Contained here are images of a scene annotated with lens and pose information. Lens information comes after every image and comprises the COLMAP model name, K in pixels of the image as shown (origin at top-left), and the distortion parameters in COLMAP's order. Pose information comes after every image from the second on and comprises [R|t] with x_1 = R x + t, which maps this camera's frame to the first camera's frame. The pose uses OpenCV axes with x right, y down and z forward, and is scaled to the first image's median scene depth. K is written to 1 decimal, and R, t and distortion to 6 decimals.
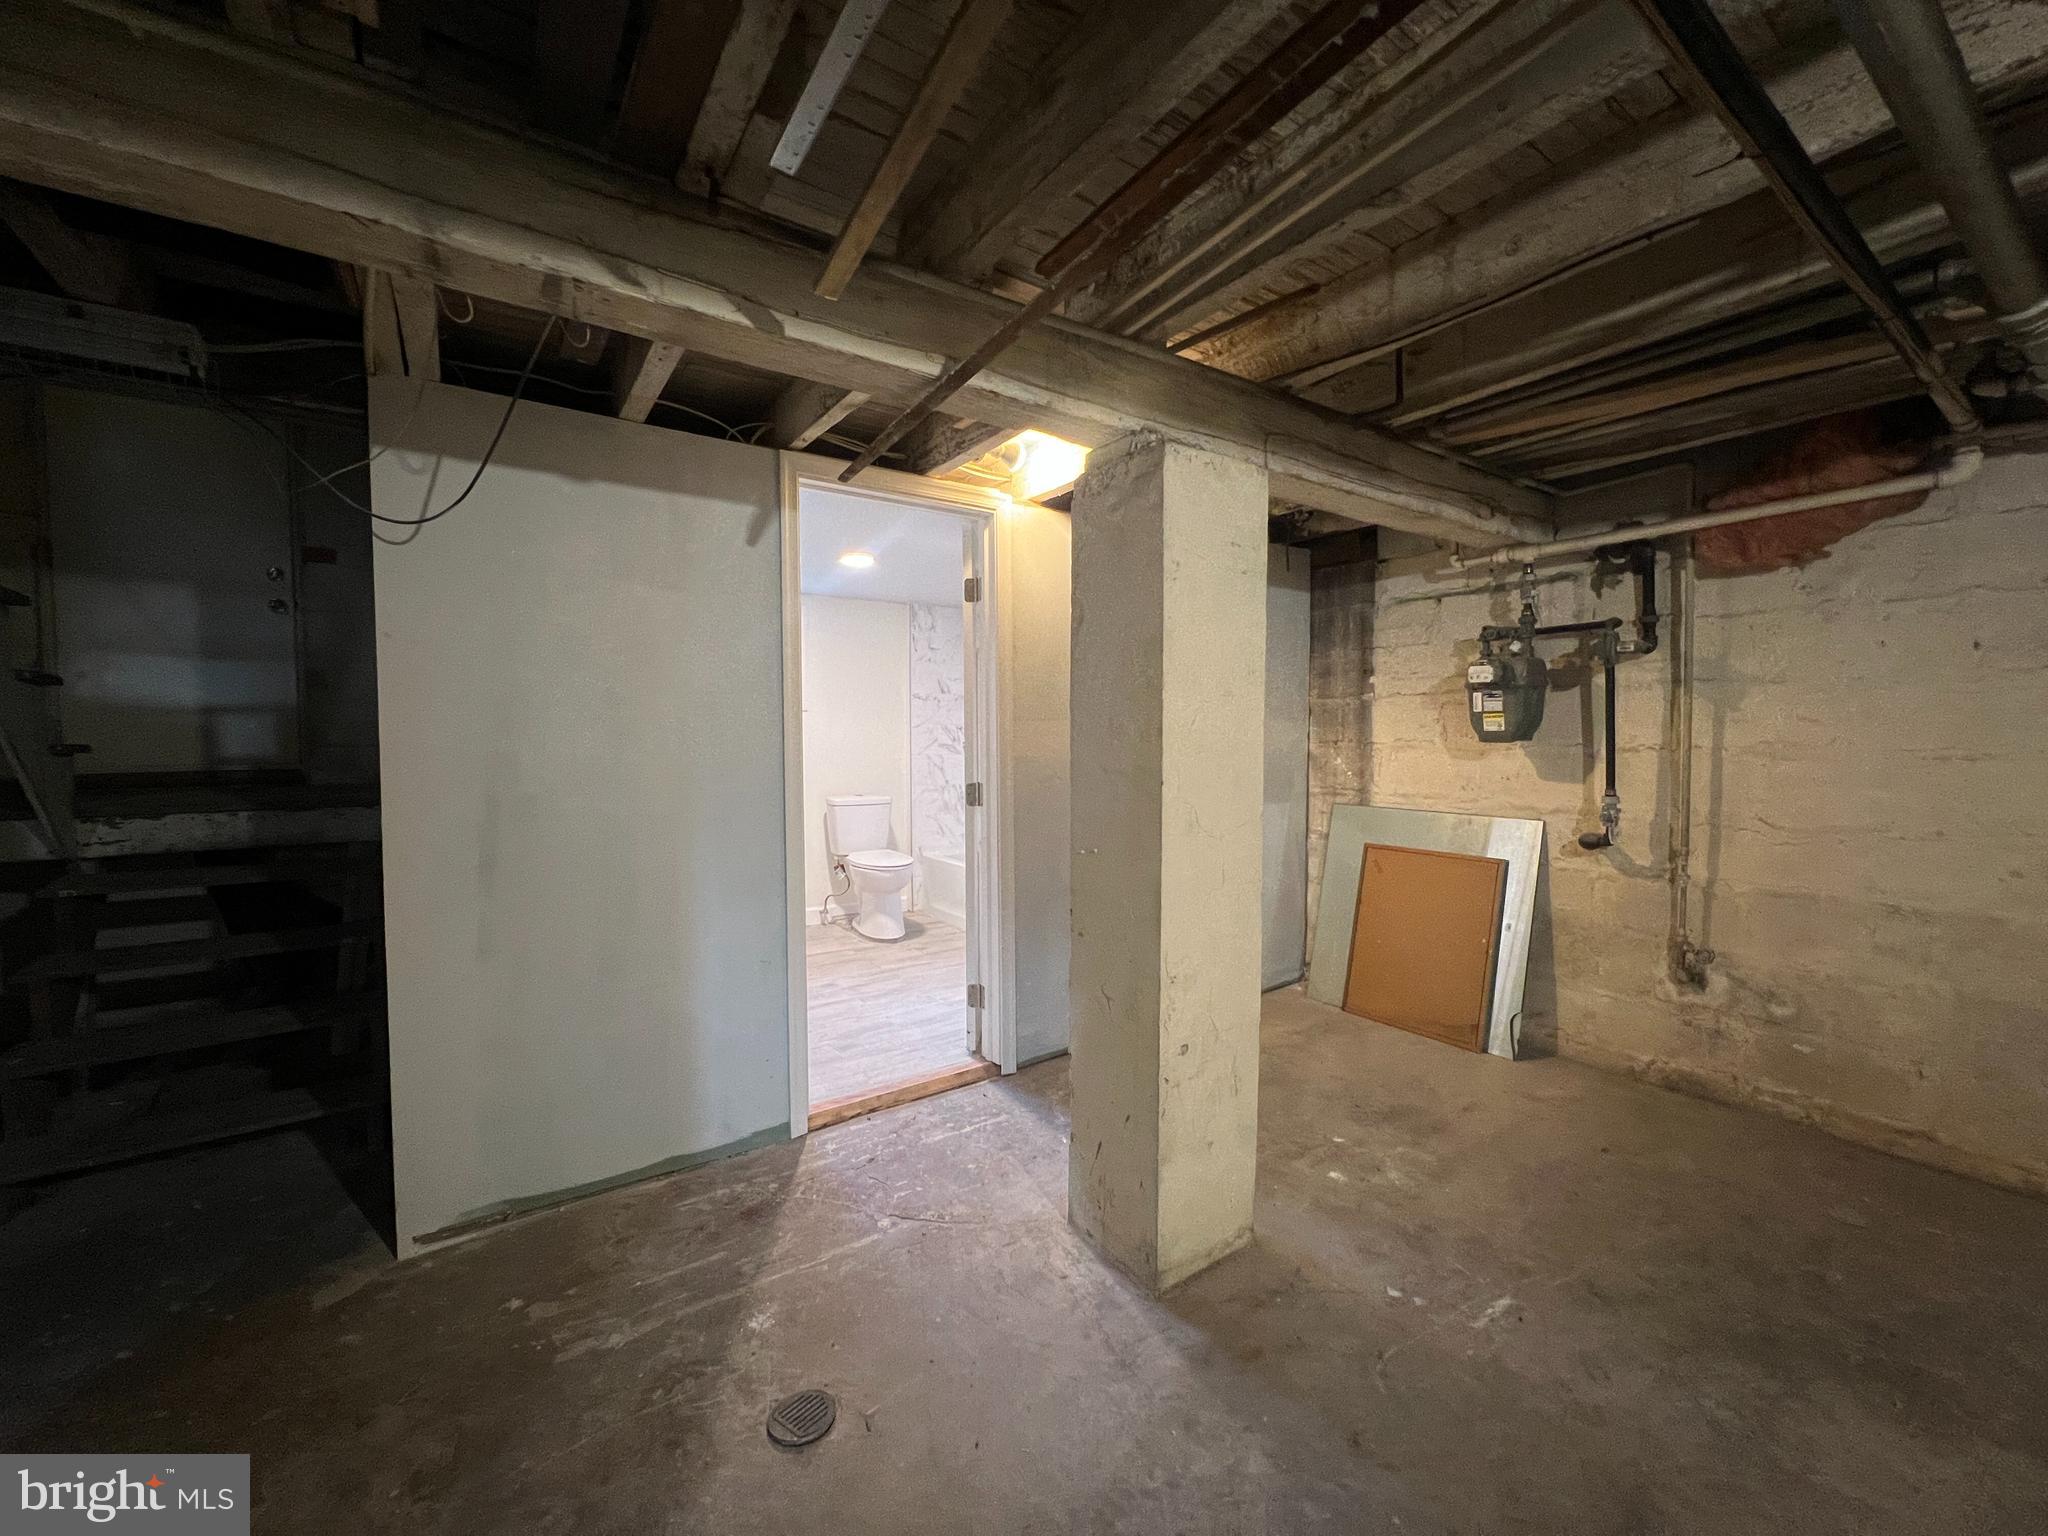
lens RADIAL K [[817.8, 0, 1011.4], [0, 817.8, 771.9], [0, 0, 1]] dist [0.000757, 0.000261]
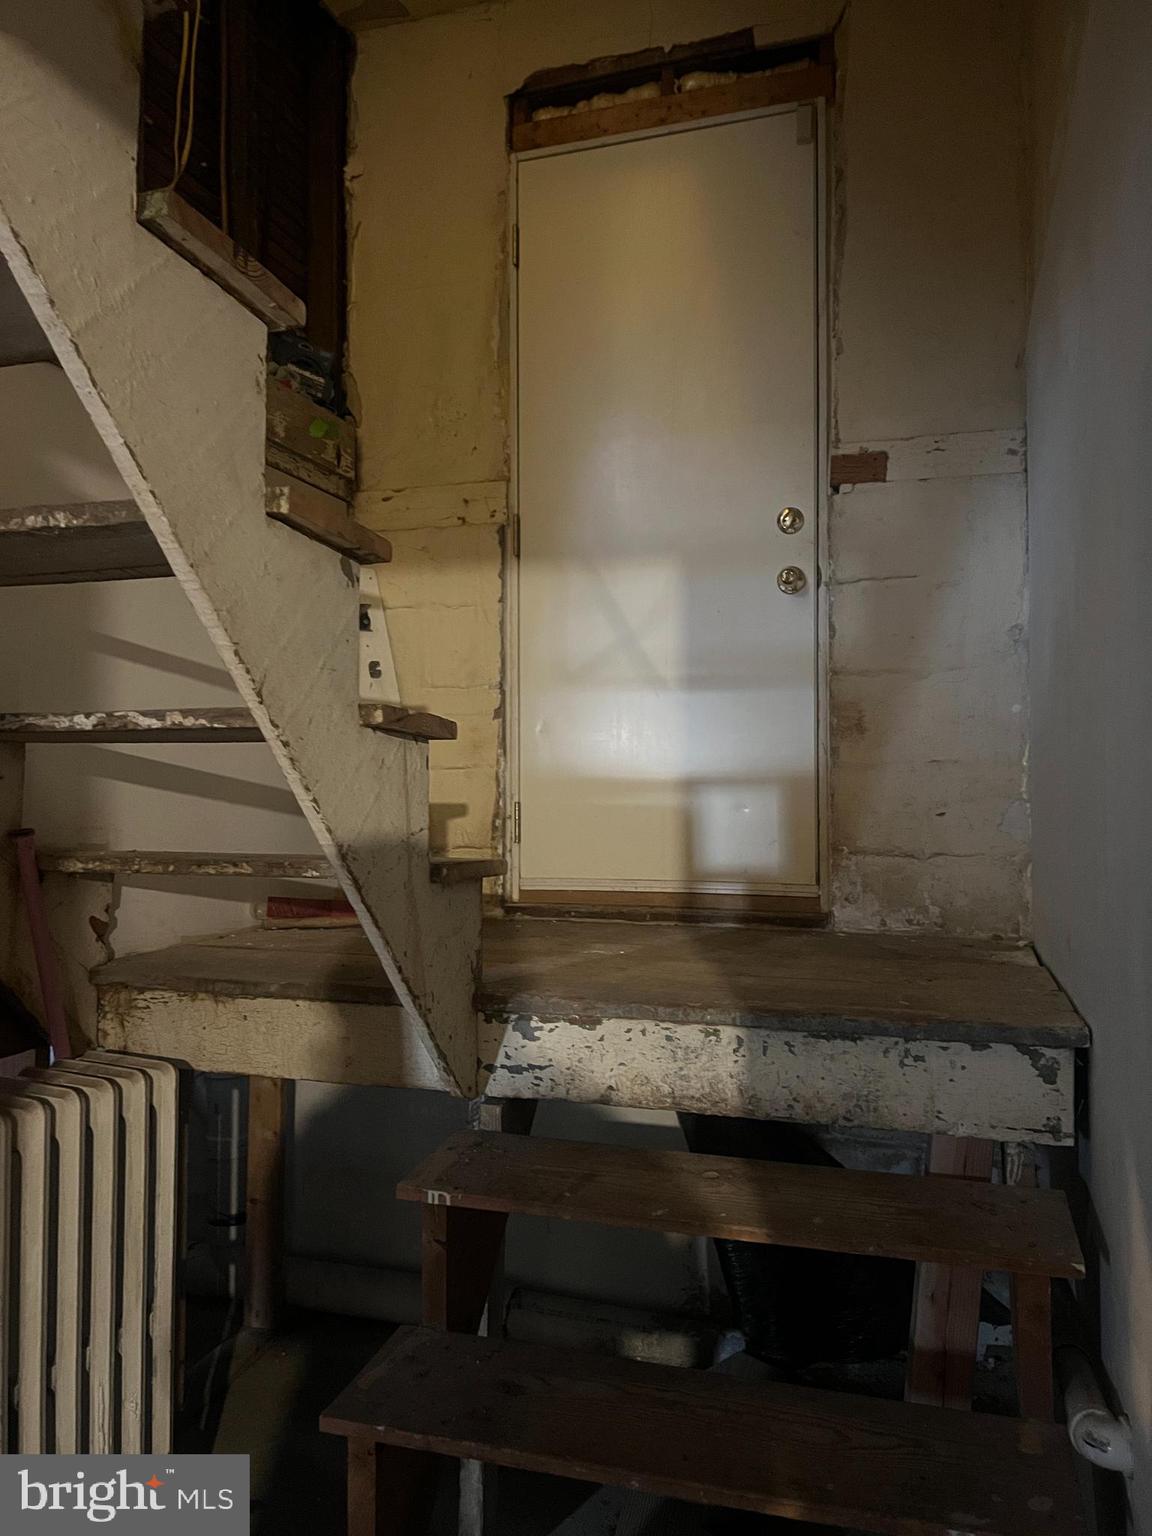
lens RADIAL K [[1158.9, 0, 570.5], [0, 1158.9, 769.5], [0, 0, 1]] dist [0.013982, 0.001245]
pose [[0.624744, -0.020086, -0.780571, -0.147498], [-0.037107, 0.997776, -0.055374, -0.013454], [0.779948, 0.063559, 0.622609, 0.157554]]
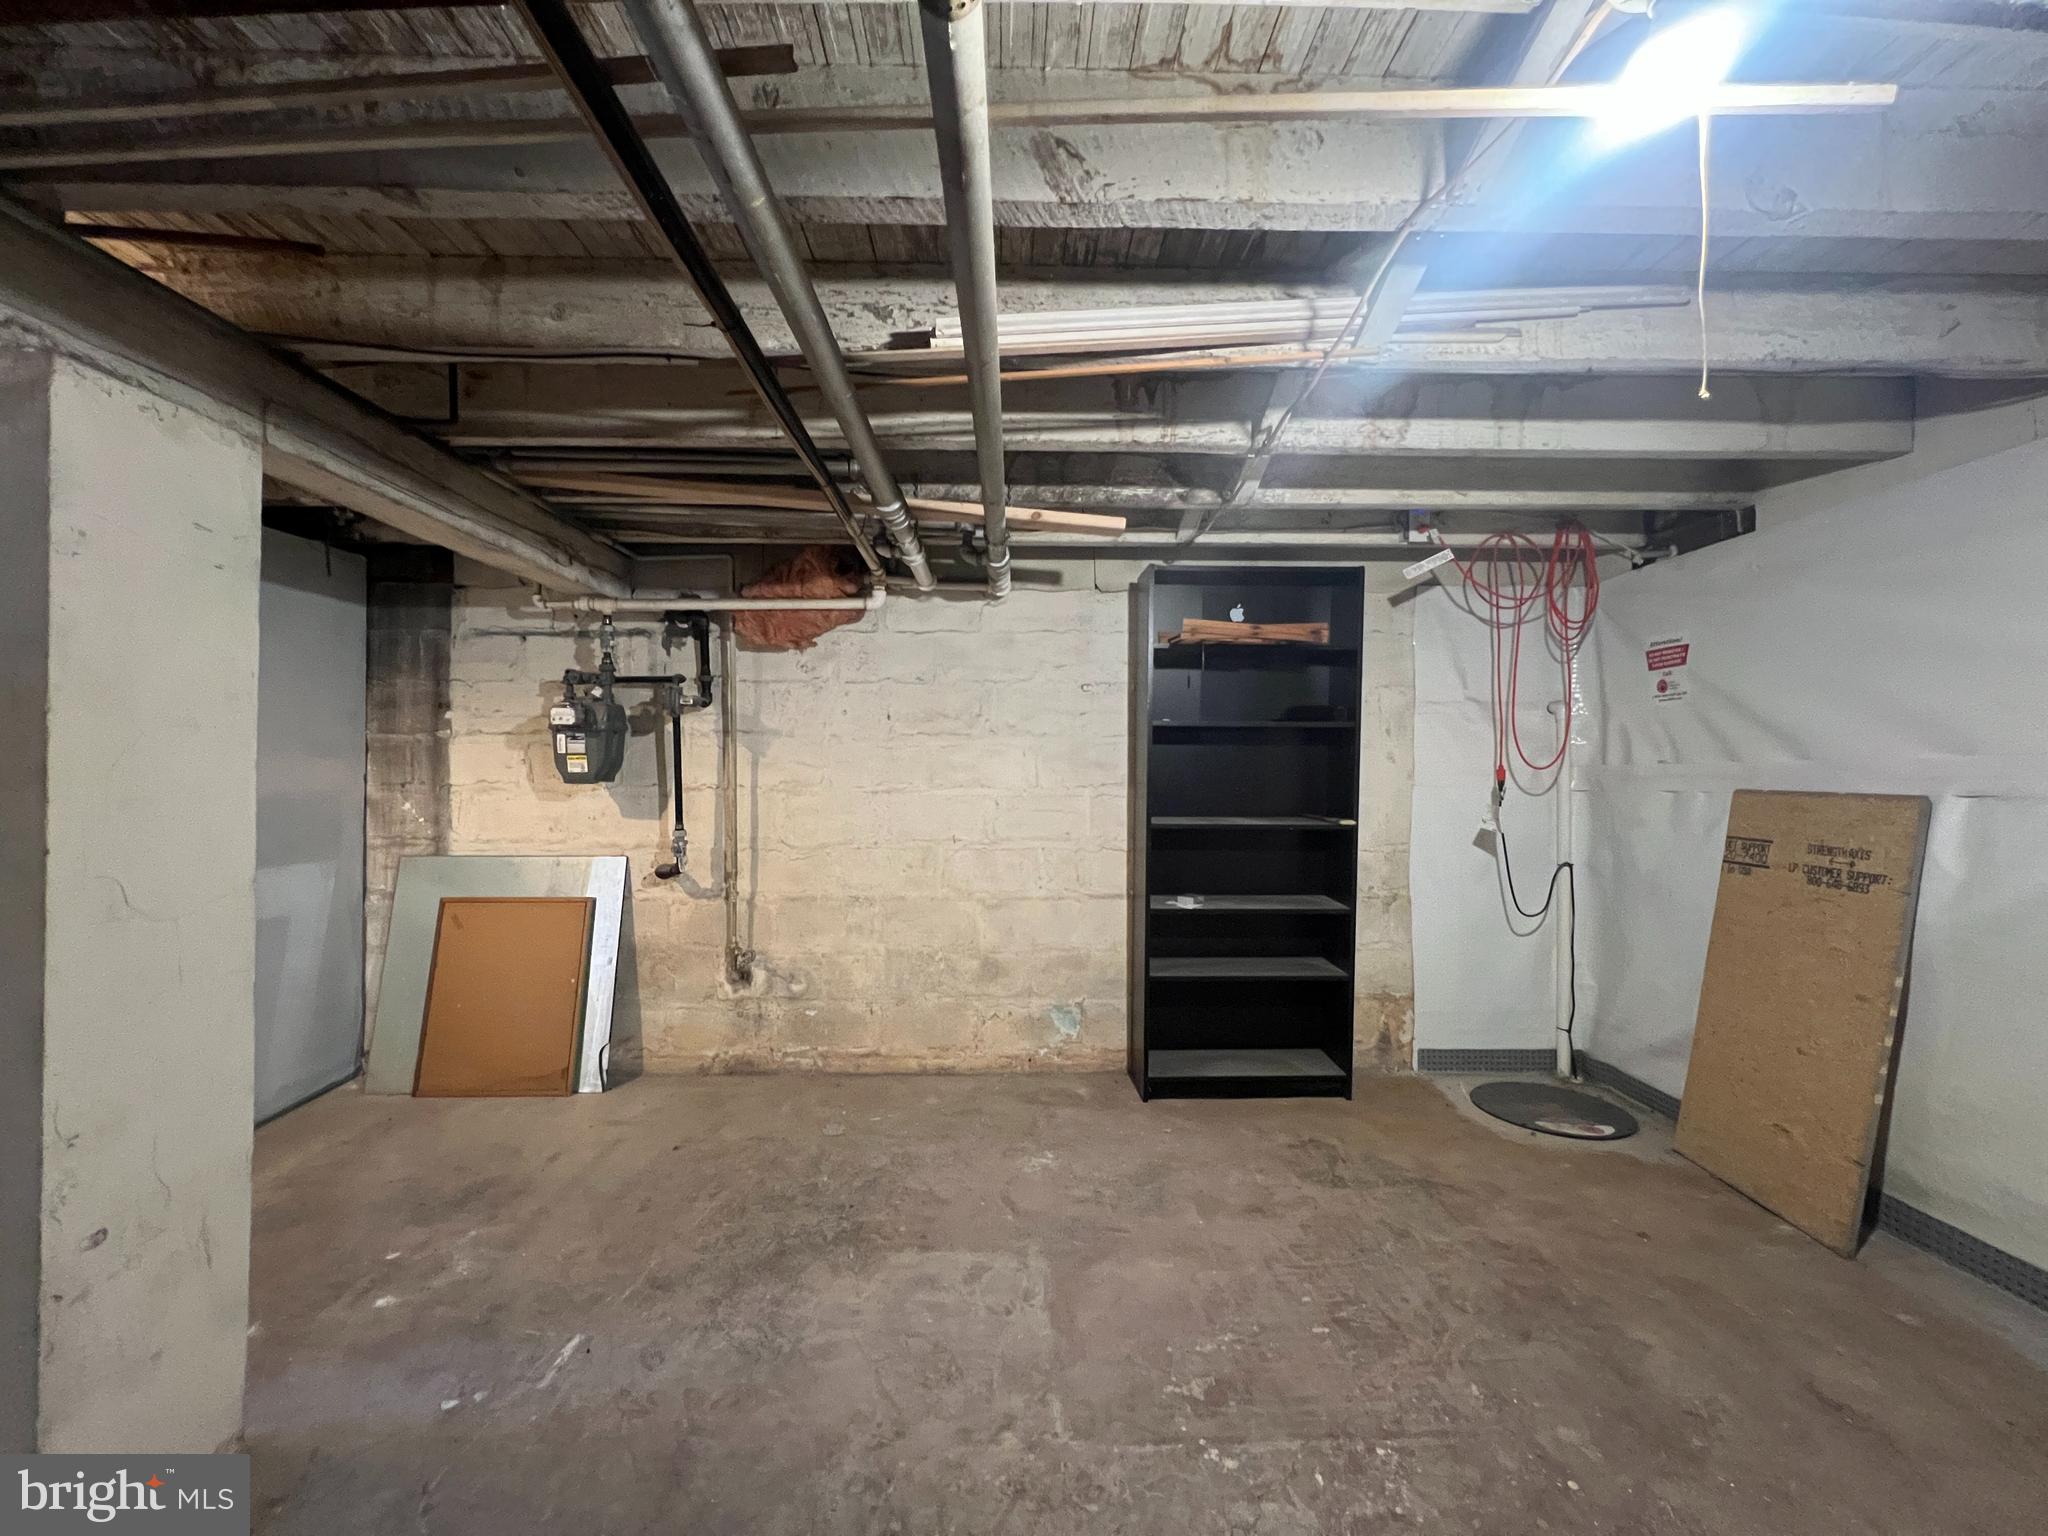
lens RADIAL K [[817.8, 0, 1037.7], [0, 817.8, 770.4], [0, 0, 1]] dist [0.000757, 0.000261]
pose [[0.546763, 0.003393, 0.837281, 0.060484], [0.036354, 0.998953, -0.027788, -0.004132], [-0.836498, 0.045632, 0.546067, -0.048272]]
